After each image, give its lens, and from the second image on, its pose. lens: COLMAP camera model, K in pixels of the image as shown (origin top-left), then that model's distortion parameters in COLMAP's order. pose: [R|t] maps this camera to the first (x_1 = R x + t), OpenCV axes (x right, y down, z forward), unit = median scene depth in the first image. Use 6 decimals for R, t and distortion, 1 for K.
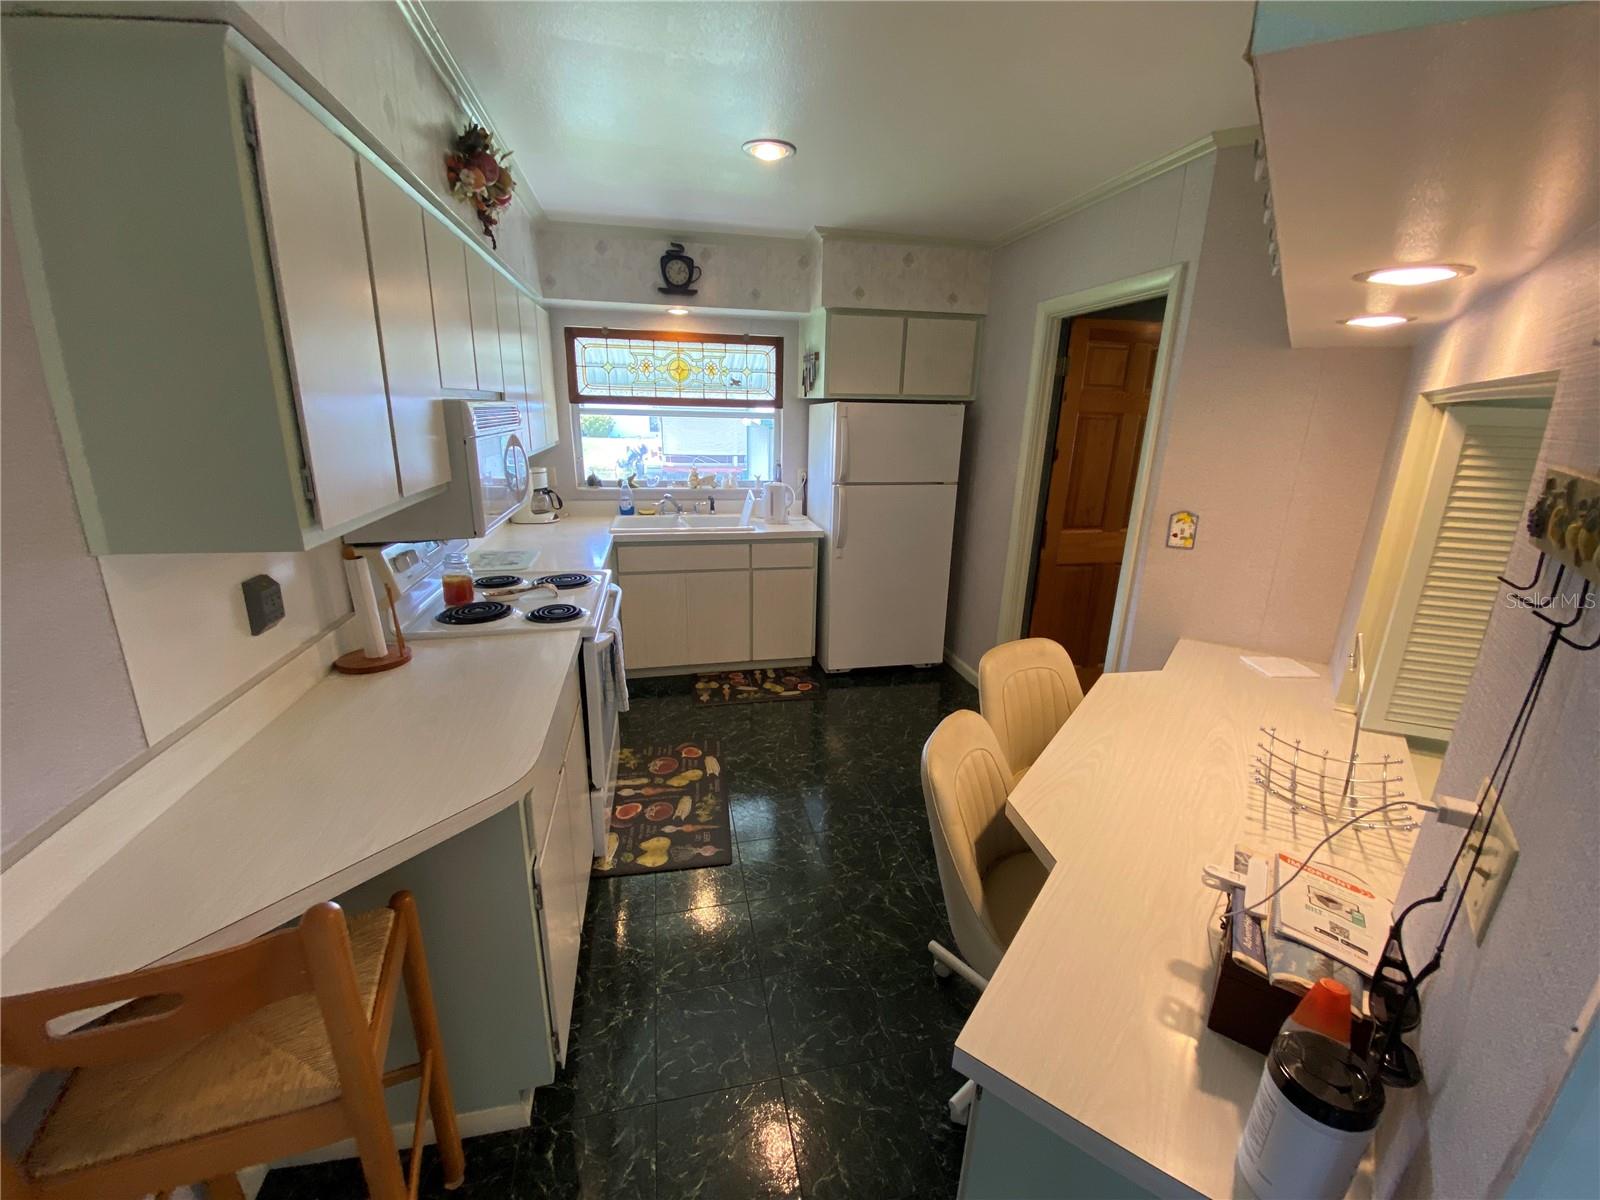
lens RADIAL K [[642.8, 0, 797.7], [0, 642.8, 595.4], [0, 0, 1]] dist [0.025238, -0.023537]
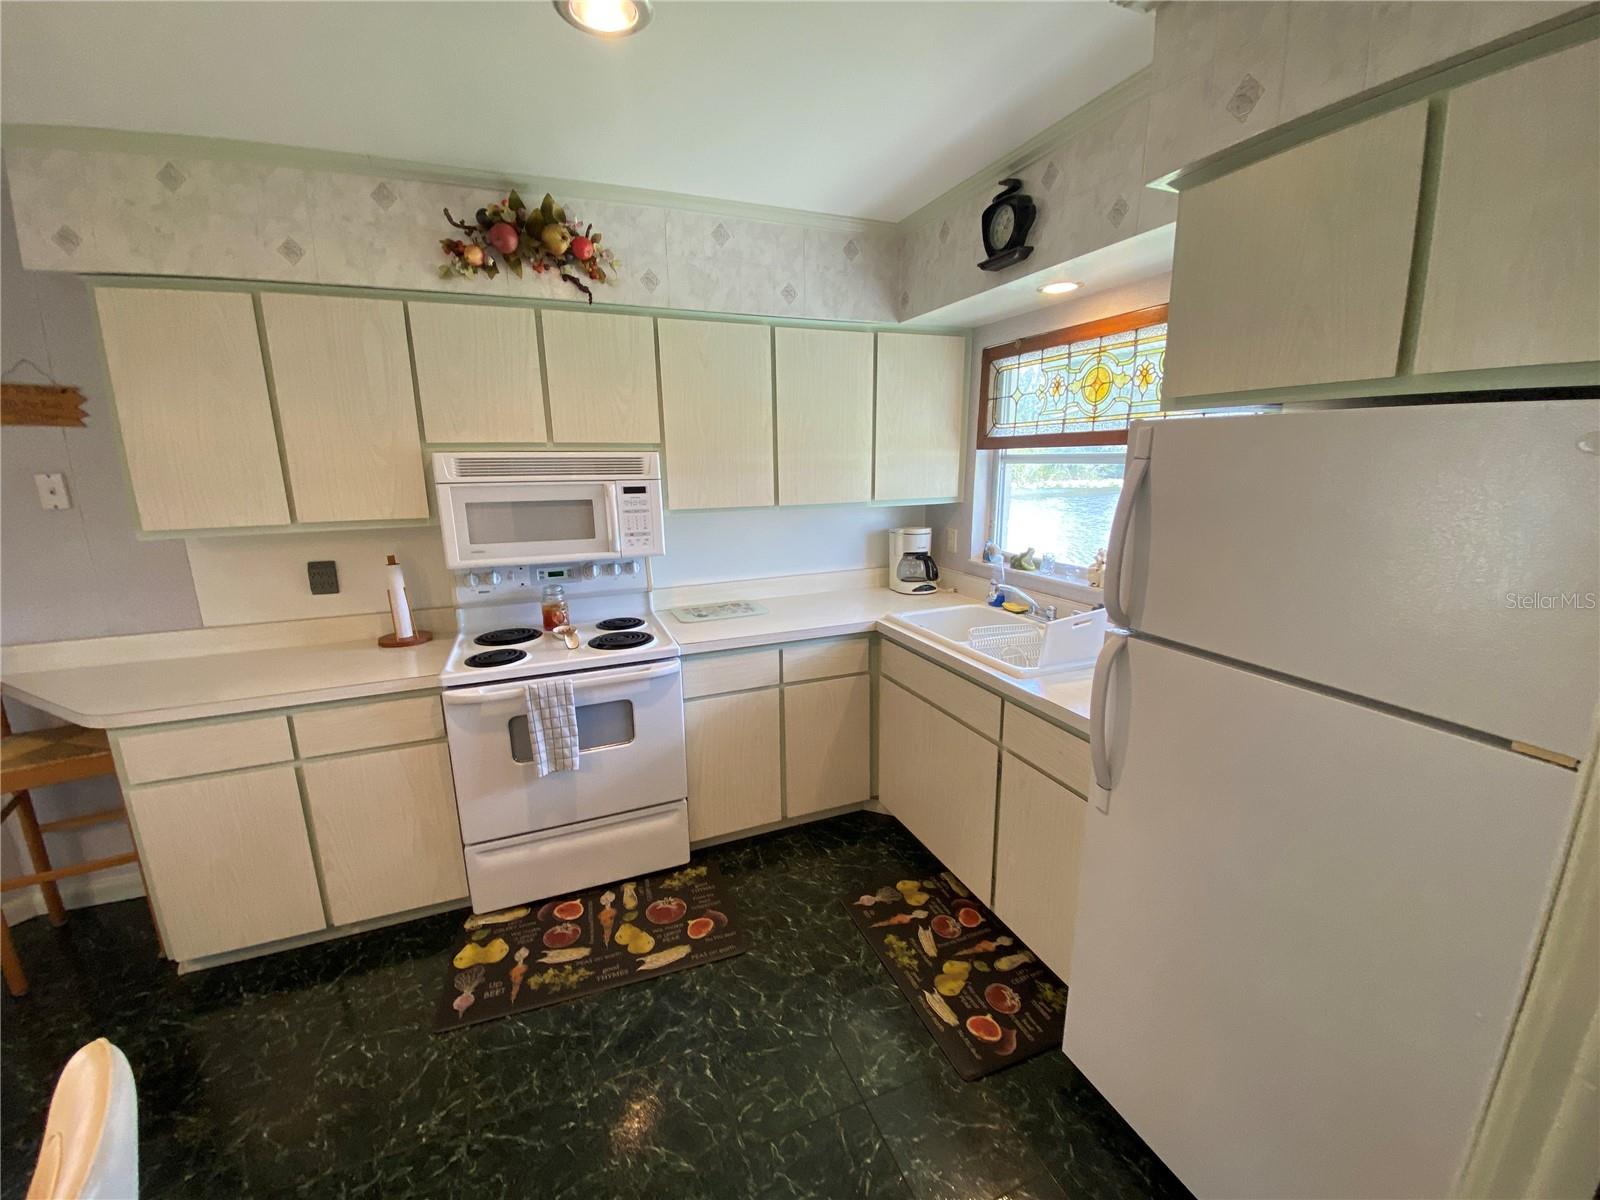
lens RADIAL K [[642.8, 0, 797.7], [0, 642.8, 595.4], [0, 0, 1]] dist [0.025238, -0.023537]
pose [[0.173684, 0.187022, -0.966880, 0.394265], [-0.260214, 0.955624, 0.138101, -0.193768], [0.949801, 0.227610, 0.214642, 0.715788]]
